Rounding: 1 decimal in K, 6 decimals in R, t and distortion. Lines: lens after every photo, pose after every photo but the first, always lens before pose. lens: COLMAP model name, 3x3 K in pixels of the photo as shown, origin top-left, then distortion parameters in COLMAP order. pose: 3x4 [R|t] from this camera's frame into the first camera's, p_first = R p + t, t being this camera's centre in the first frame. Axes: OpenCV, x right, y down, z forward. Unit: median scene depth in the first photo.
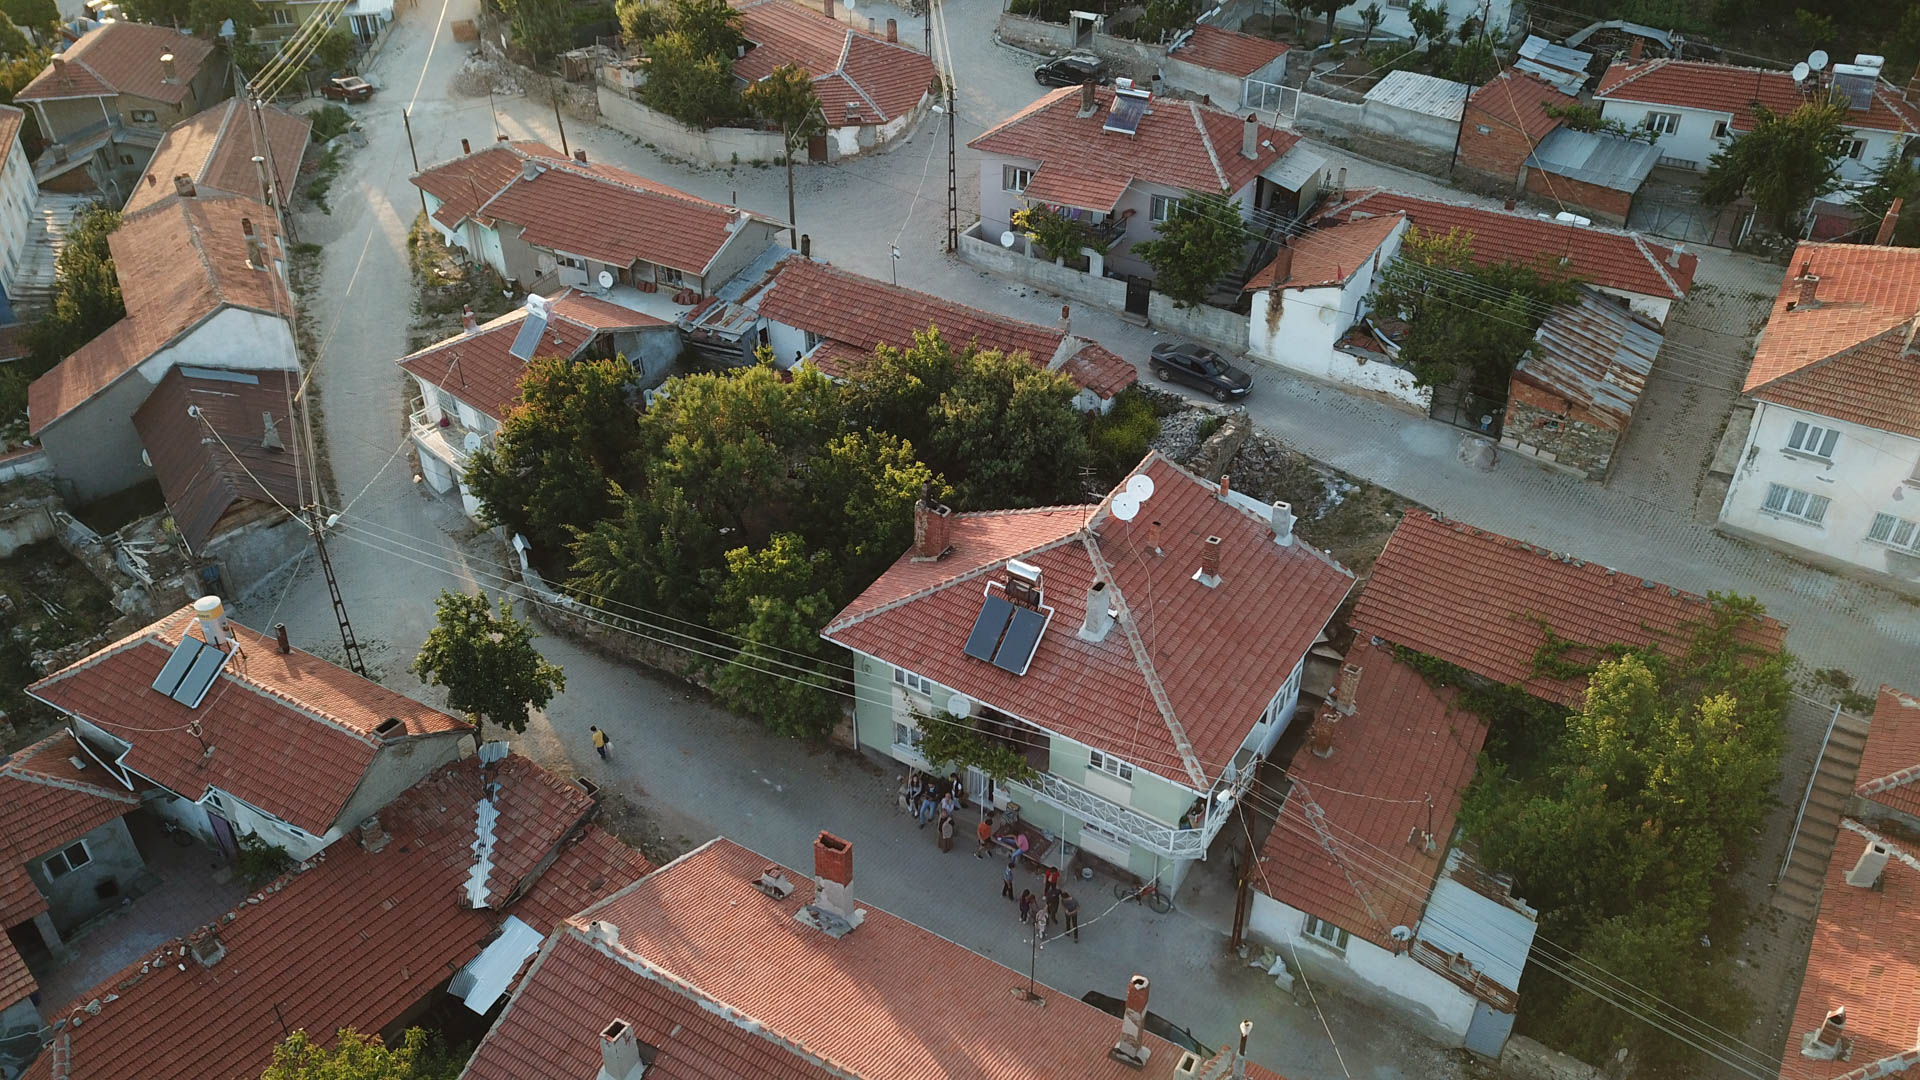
lens RADIAL K [[1473.8, 0, 960.0], [0, 1473.8, 540.0], [0, 0, 1]] dist [0.017241, -0.010480]
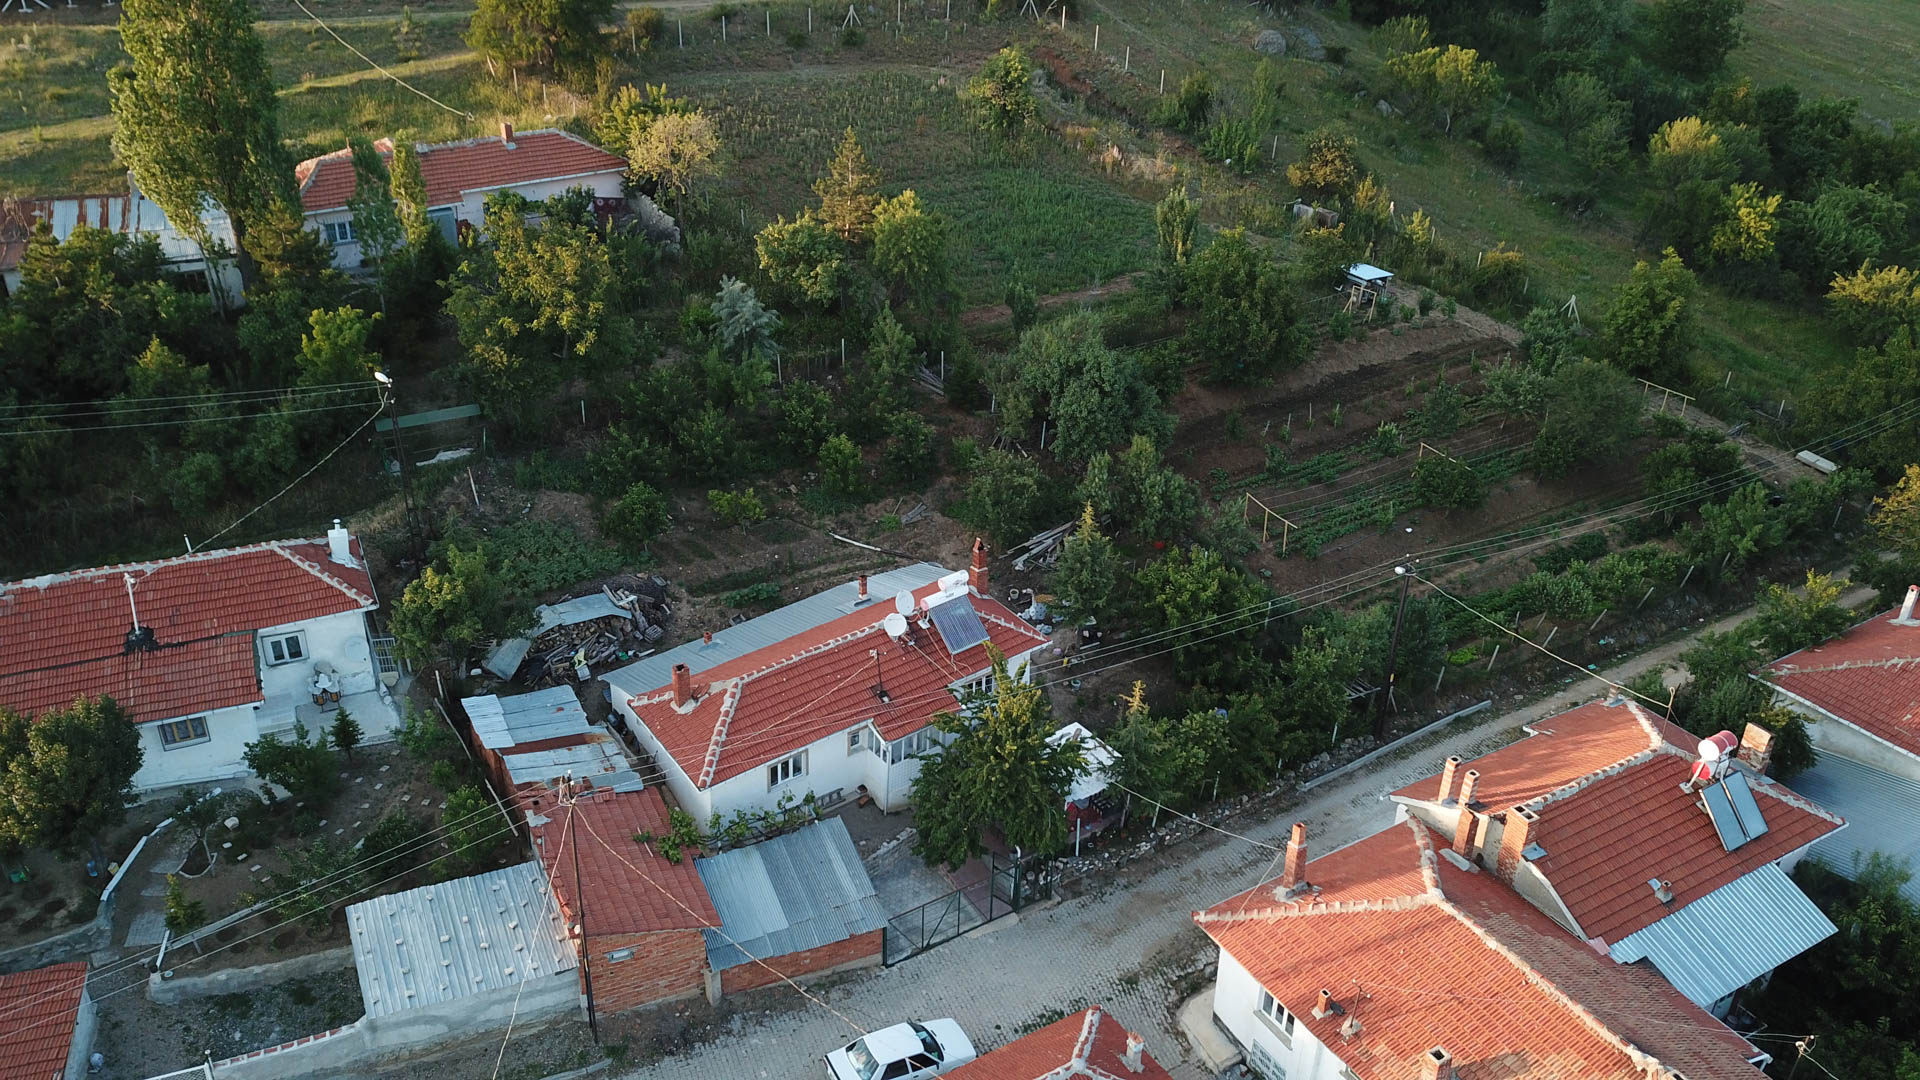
lens RADIAL K [[1473.8, 0, 960.0], [0, 1473.8, 540.0], [0, 0, 1]] dist [0.017241, -0.010480]
pose [[0.469155, -0.401708, 0.786463, 0.046245], [0.480524, 0.863300, 0.154304, -0.462723], [-0.740938, 0.305522, 0.598052, 0.565228]]
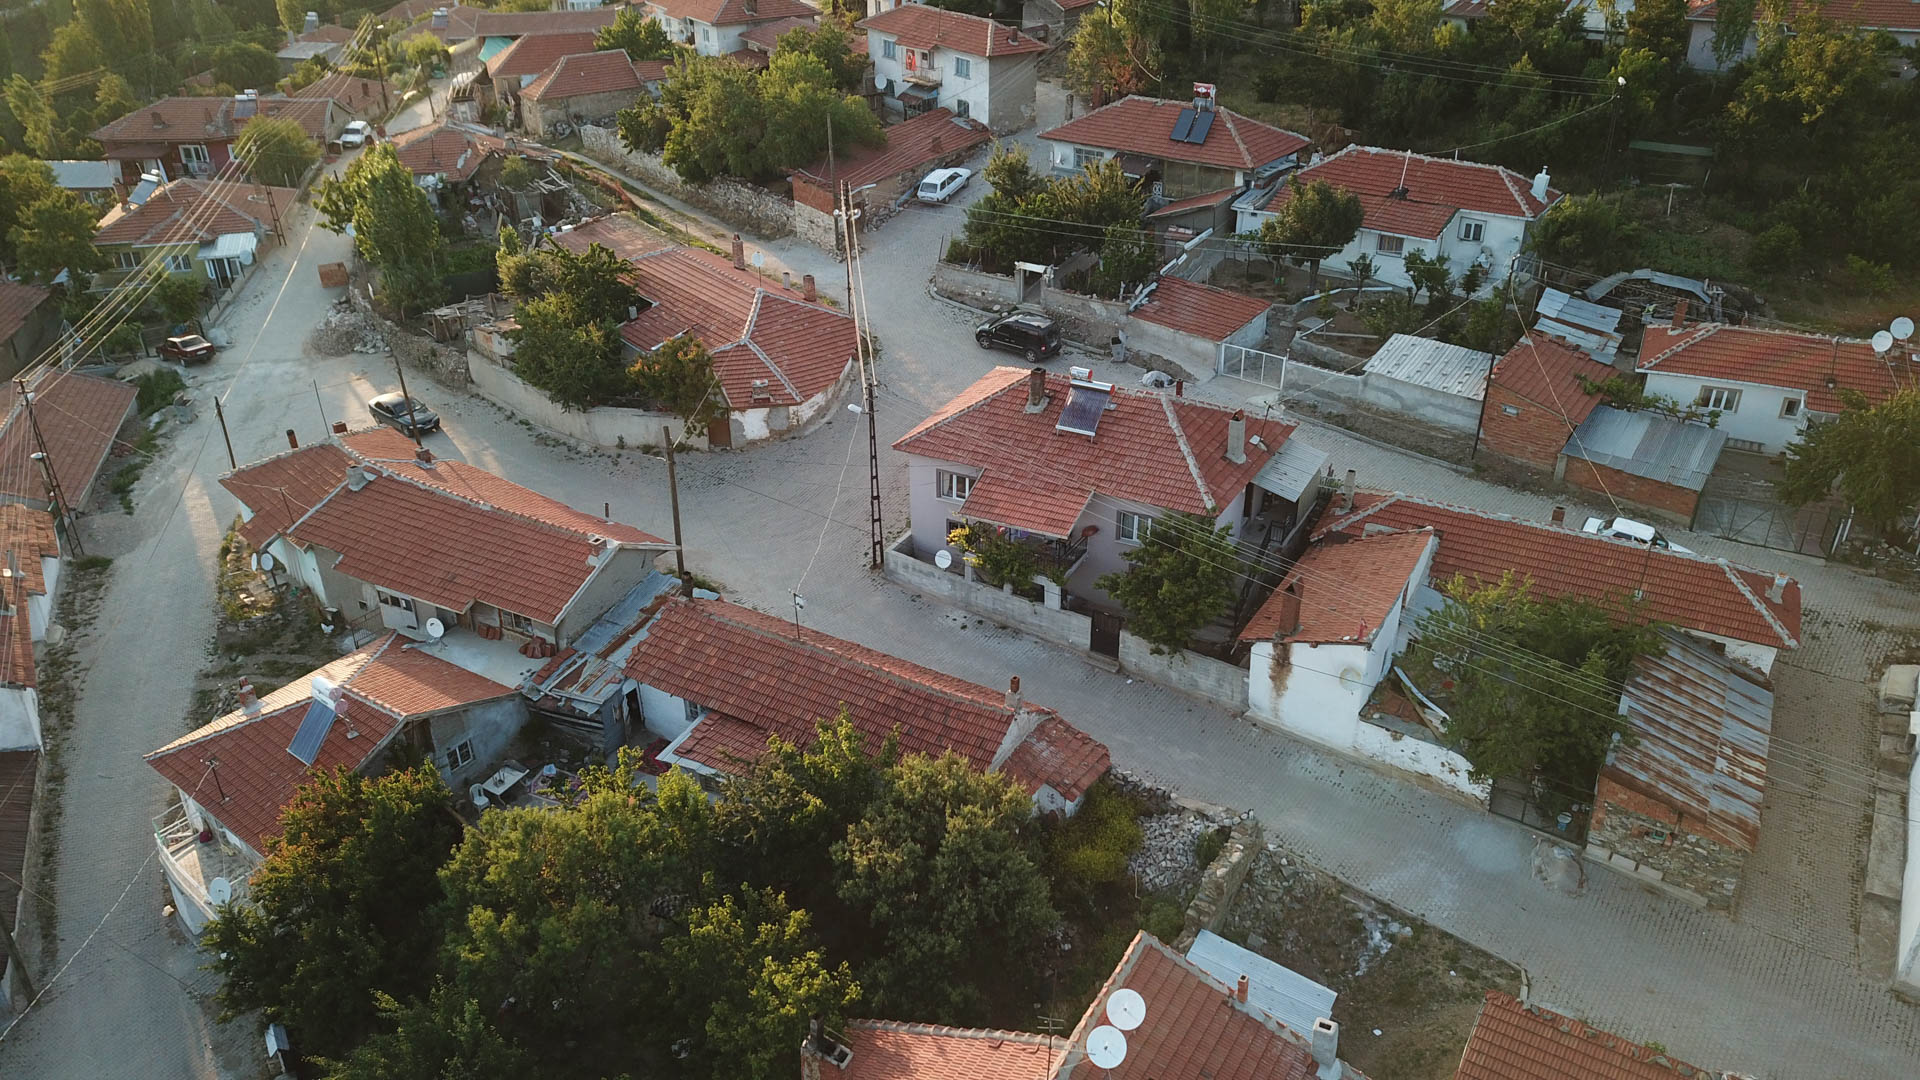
lens RADIAL K [[1473.8, 0, 960.0], [0, 1473.8, 540.0], [0, 0, 1]] dist [0.017241, -0.010480]
pose [[0.999497, -0.017710, 0.026316, 0.020802], [0.020424, 0.994077, -0.106743, -0.129722], [-0.024270, 0.107227, 0.993938, 0.196472]]
